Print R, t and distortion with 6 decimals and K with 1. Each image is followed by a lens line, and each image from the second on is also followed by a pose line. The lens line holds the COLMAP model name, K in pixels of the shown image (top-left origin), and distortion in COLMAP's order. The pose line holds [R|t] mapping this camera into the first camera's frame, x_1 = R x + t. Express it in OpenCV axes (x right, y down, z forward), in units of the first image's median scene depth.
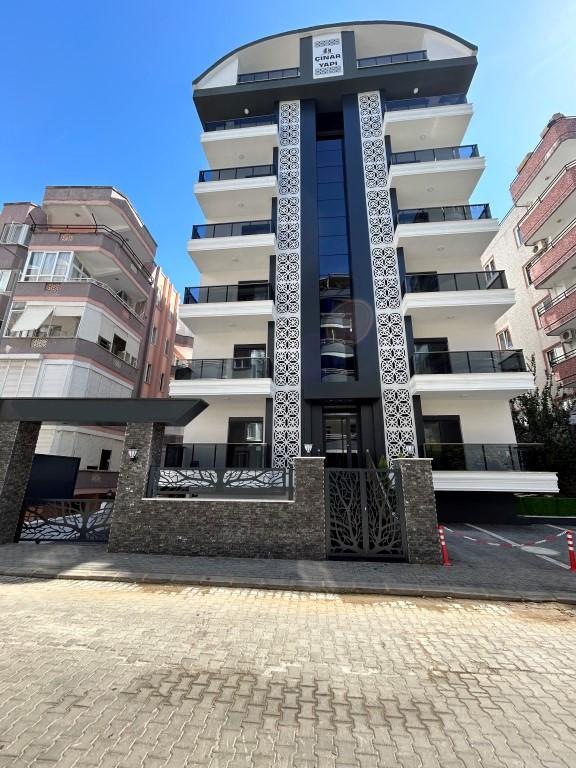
lens RADIAL K [[313.6, 0, 288.0], [0, 313.6, 384.0], [0, 0, 1]] dist [-0.003130, -0.000430]
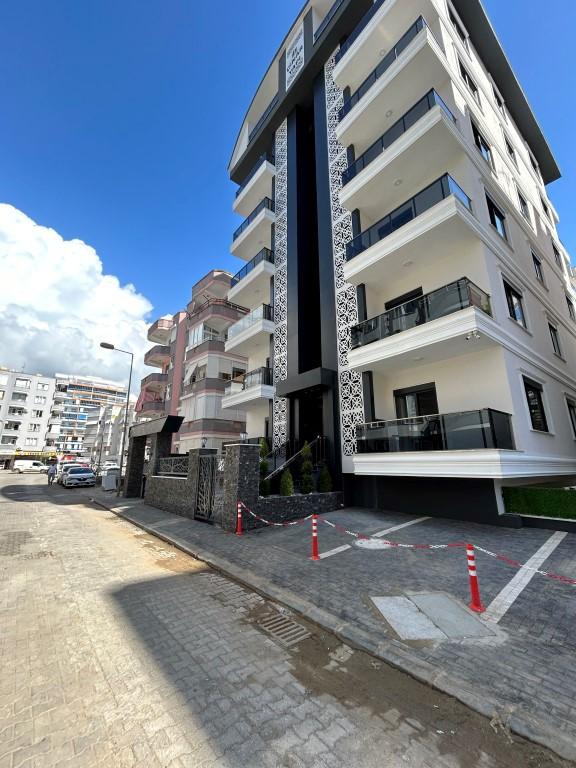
lens RADIAL K [[313.6, 0, 288.0], [0, 313.6, 384.0], [0, 0, 1]] dist [-0.003130, -0.000430]
pose [[0.697855, -0.193903, -0.689492, 0.674501], [0.211151, 0.975570, -0.060643, 0.061551], [0.684407, -0.103268, 0.721750, 0.147026]]
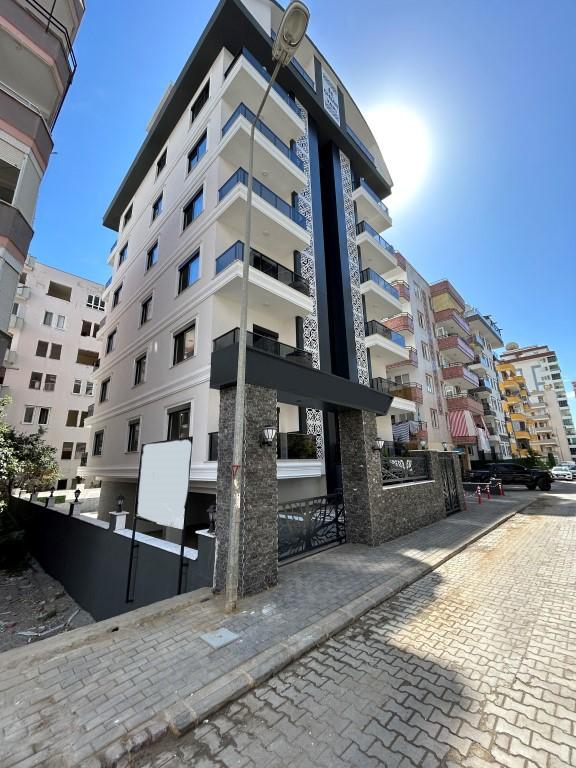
lens RADIAL K [[313.6, 0, 288.0], [0, 313.6, 384.0], [0, 0, 1]] dist [-0.003130, -0.000430]
pose [[0.627400, 0.174278, 0.758945, -0.718876], [-0.193791, 0.978914, -0.064587, 0.079102], [-0.754198, -0.106555, 0.647944, 0.299517]]
